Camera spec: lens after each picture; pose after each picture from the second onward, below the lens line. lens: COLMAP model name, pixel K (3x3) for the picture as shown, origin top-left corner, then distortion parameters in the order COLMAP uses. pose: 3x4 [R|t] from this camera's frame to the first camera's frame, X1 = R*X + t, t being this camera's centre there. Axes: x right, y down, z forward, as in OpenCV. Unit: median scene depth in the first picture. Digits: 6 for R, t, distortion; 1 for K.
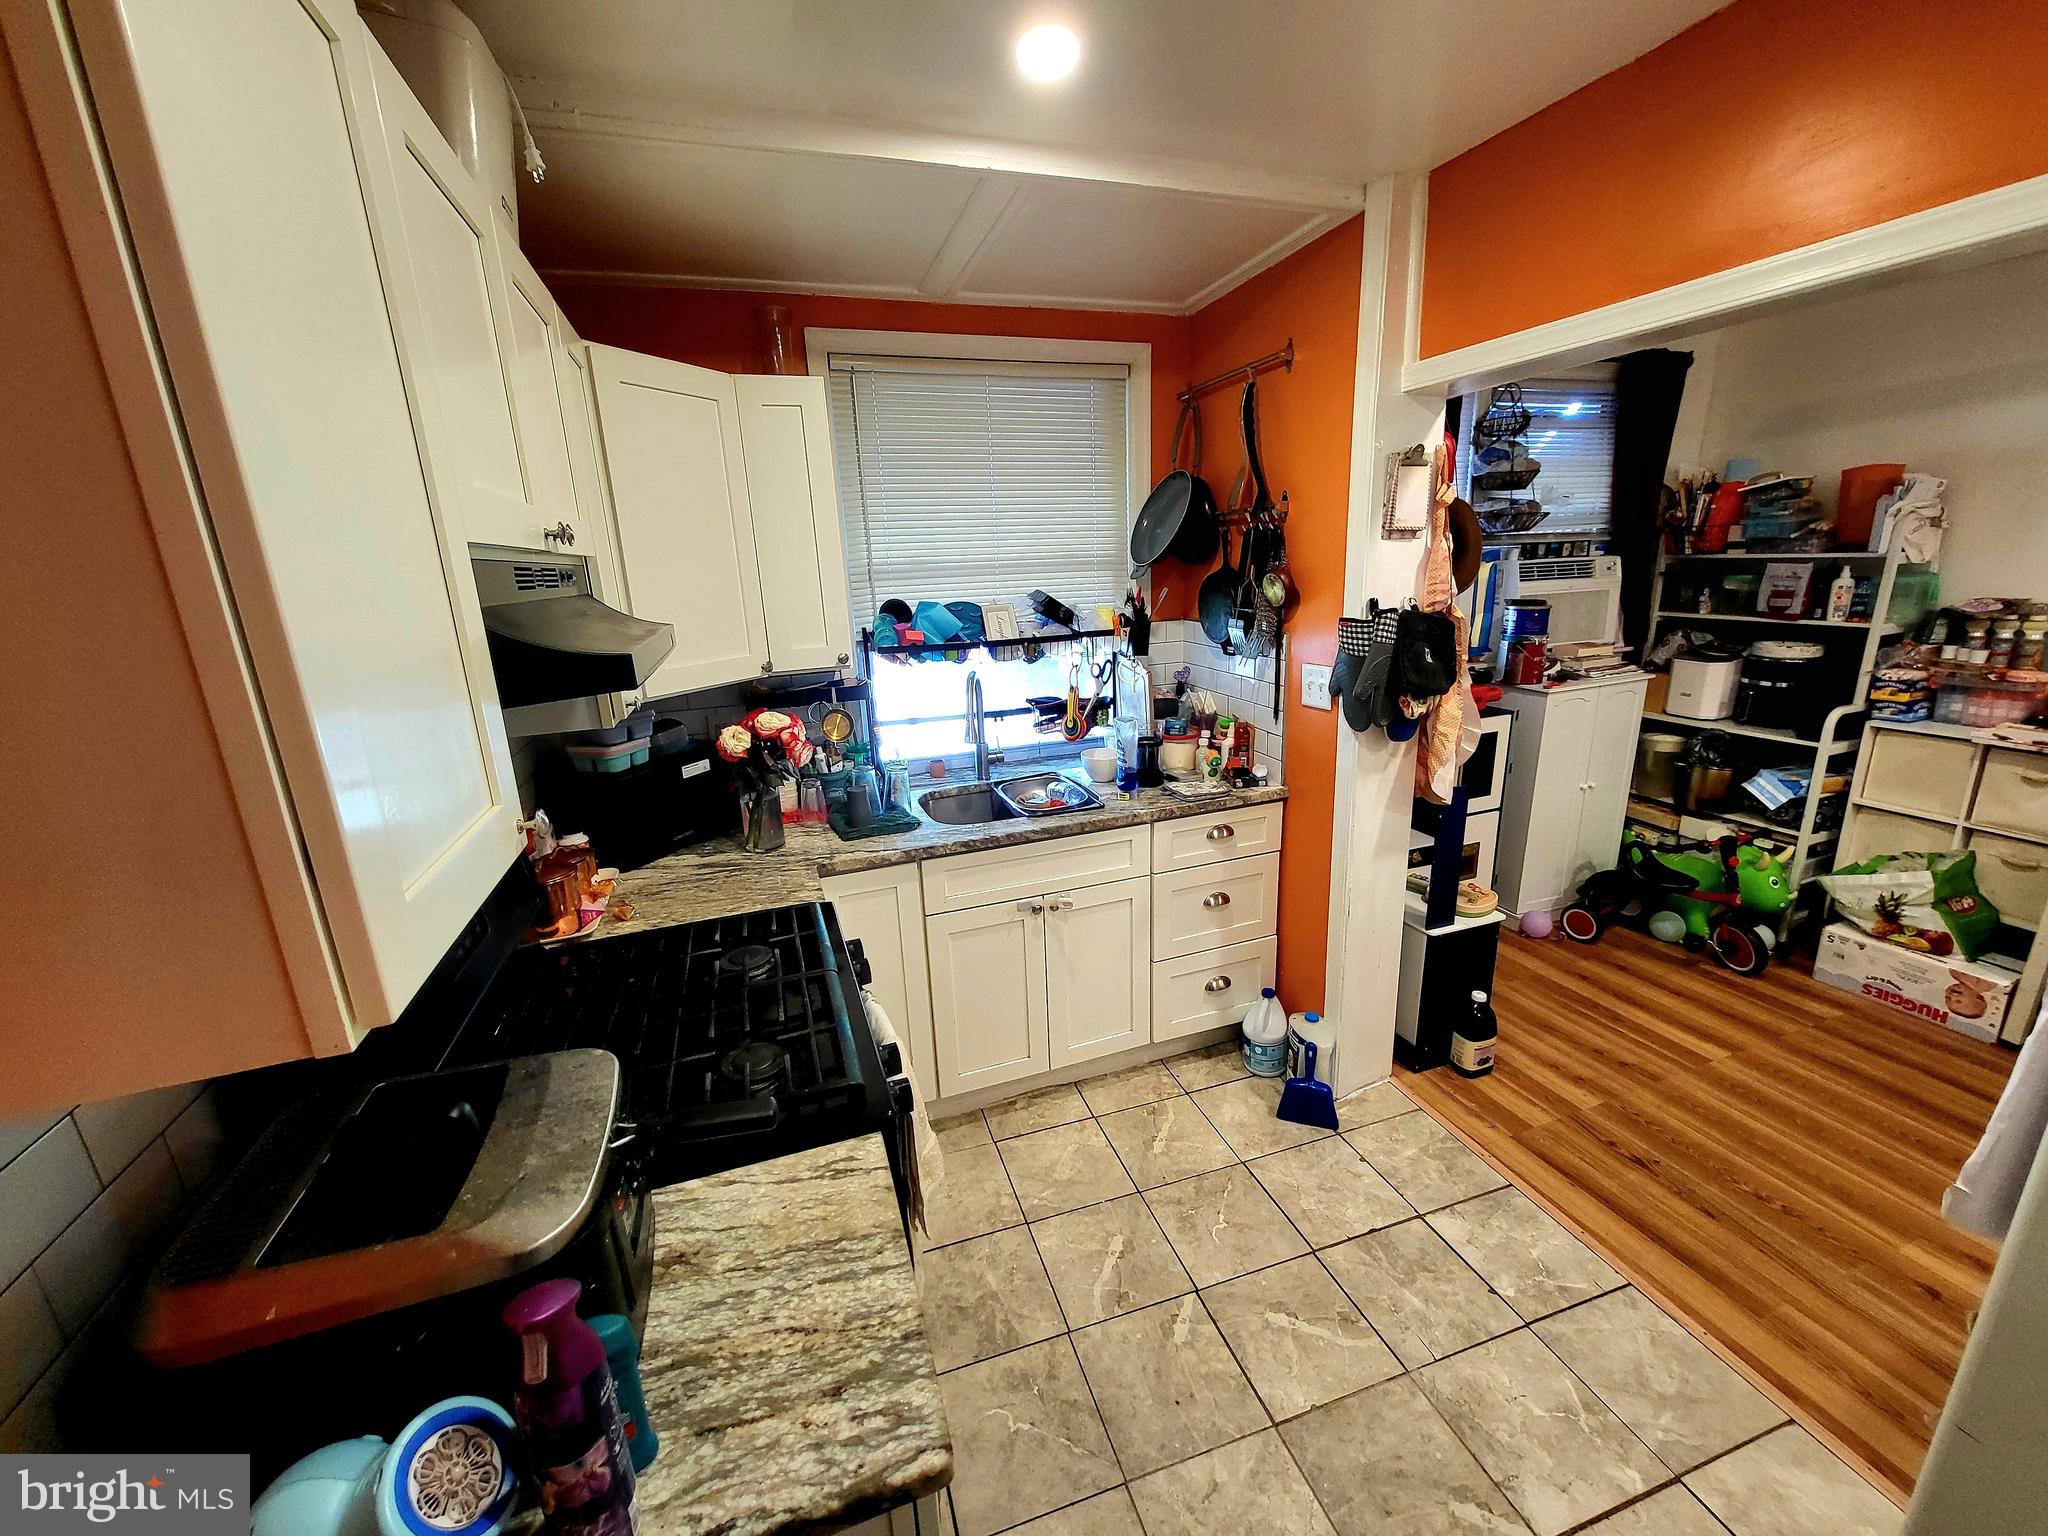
lens RADIAL K [[803.3, 0, 1026.6], [0, 803.3, 765.6], [0, 0, 1]] dist [0.002334, -0.001876]
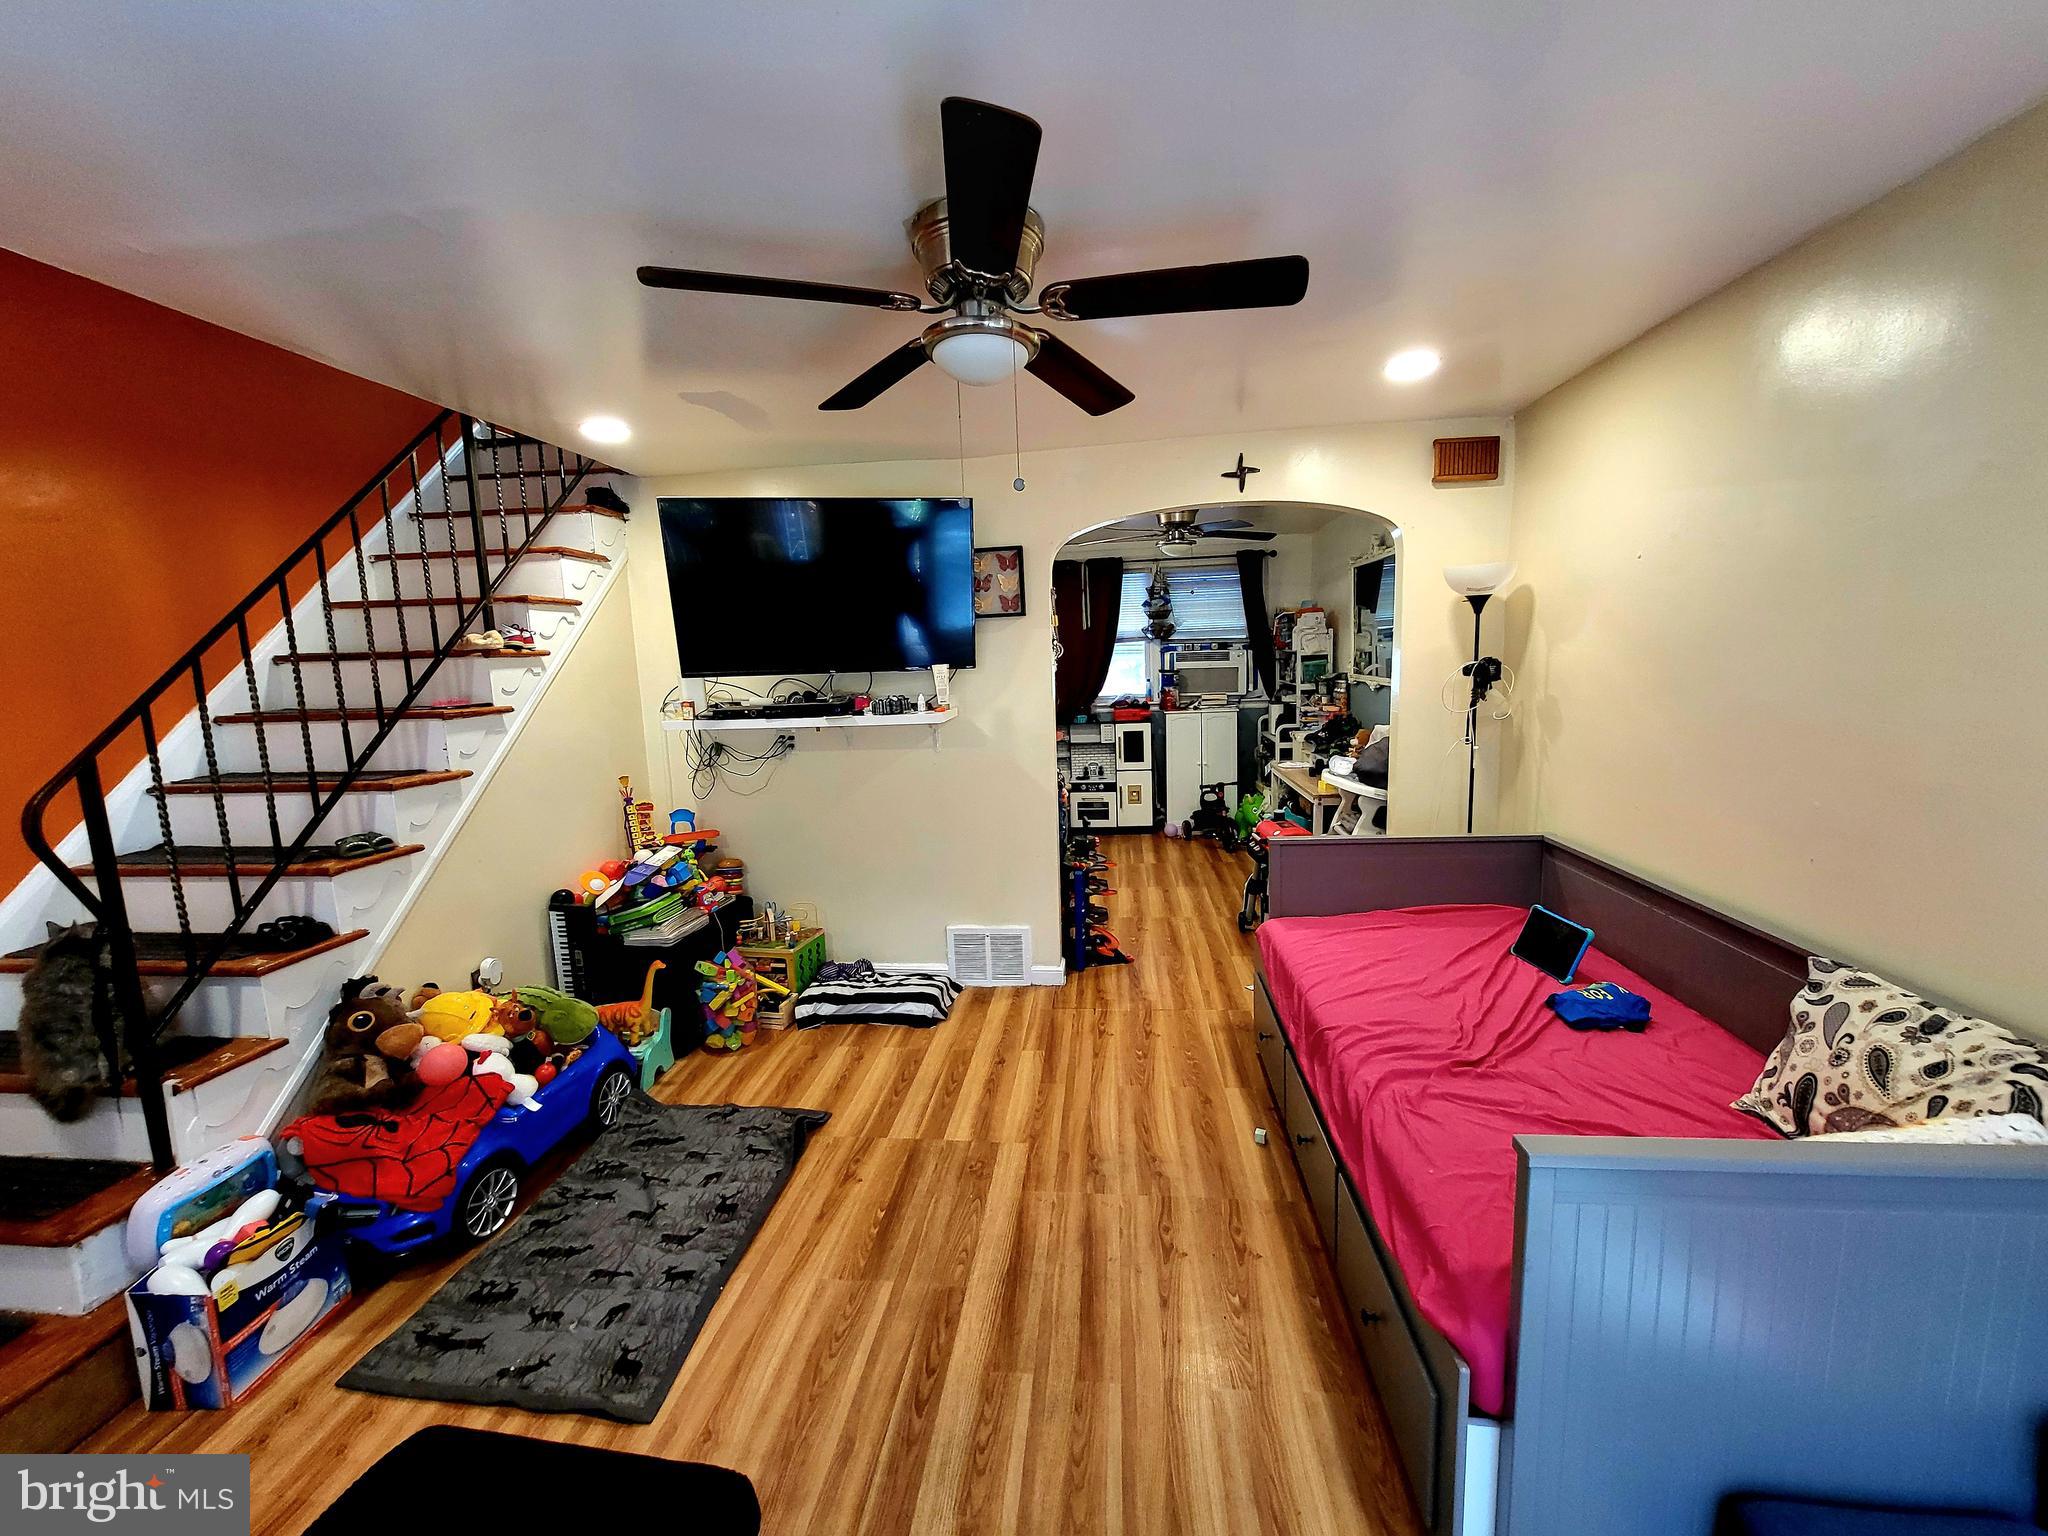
lens RADIAL K [[798.6, 0, 1033.3], [0, 798.6, 765.2], [0, 0, 1]] dist [0.001614, -0.002410]
pose [[0.901622, 0.073151, -0.426293, 1.600664], [-0.116659, 0.990196, -0.076822, 0.315665], [0.416495, 0.118995, 0.901317, -1.307013]]
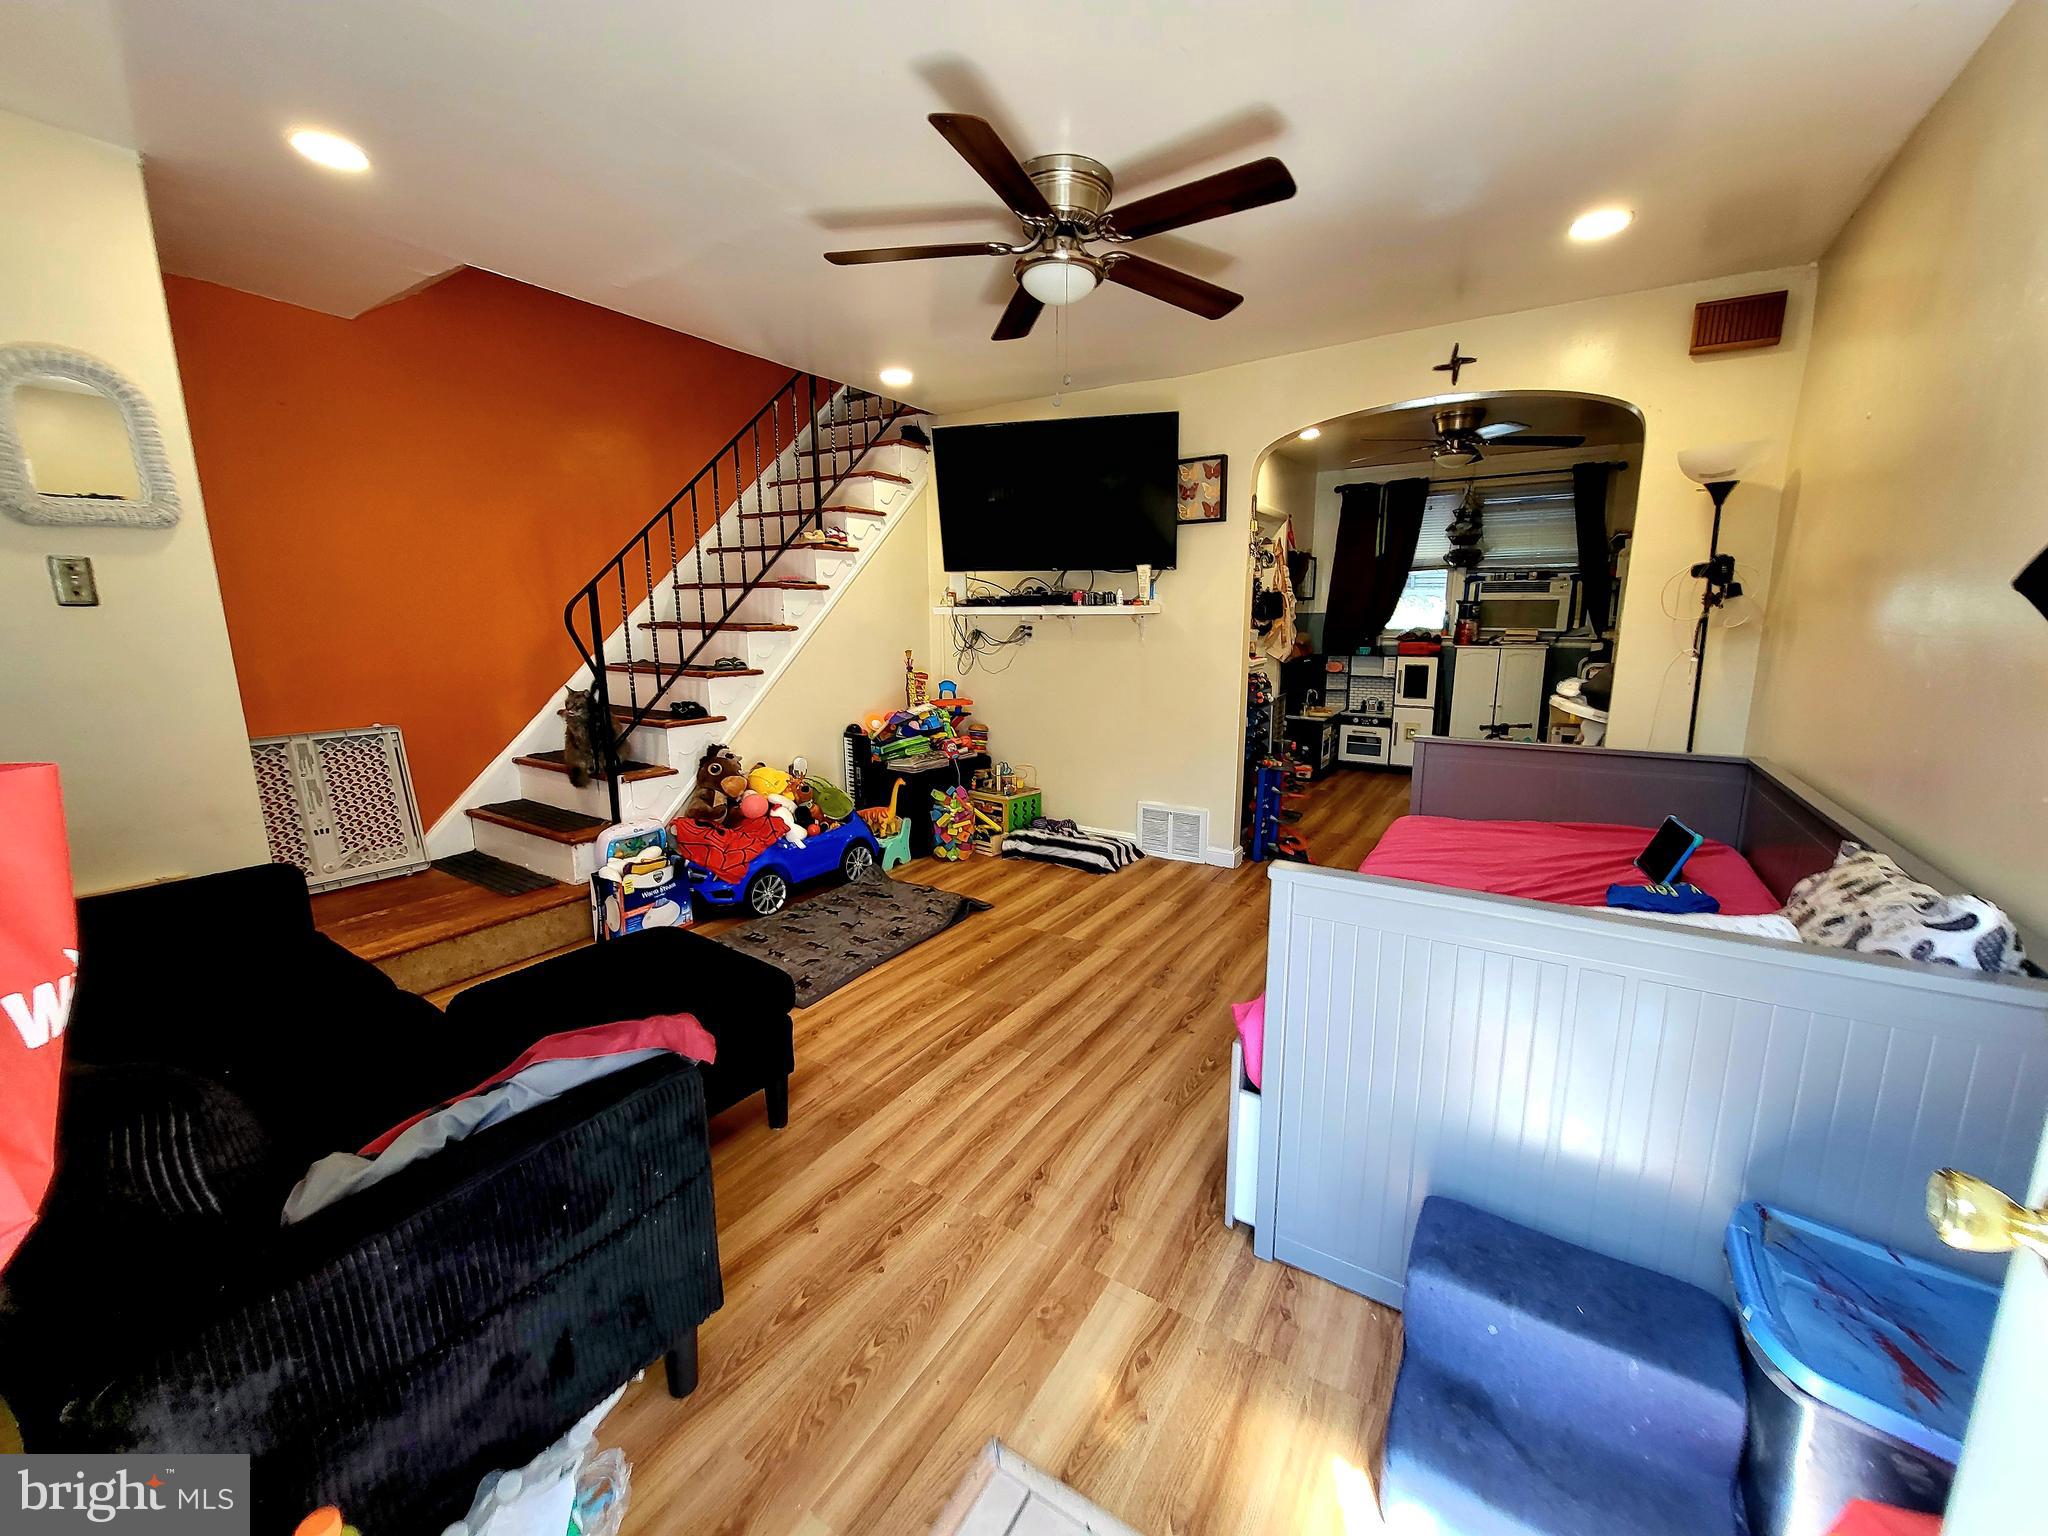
lens RADIAL K [[803.3, 0, 1026.6], [0, 803.3, 765.6], [0, 0, 1]] dist [0.002334, -0.001876]
pose [[0.612344, 0.190814, -0.767219, 2.015110], [-0.229737, 0.971507, 0.058261, 0.403243], [0.756476, 0.140583, 0.638734, -1.277052]]
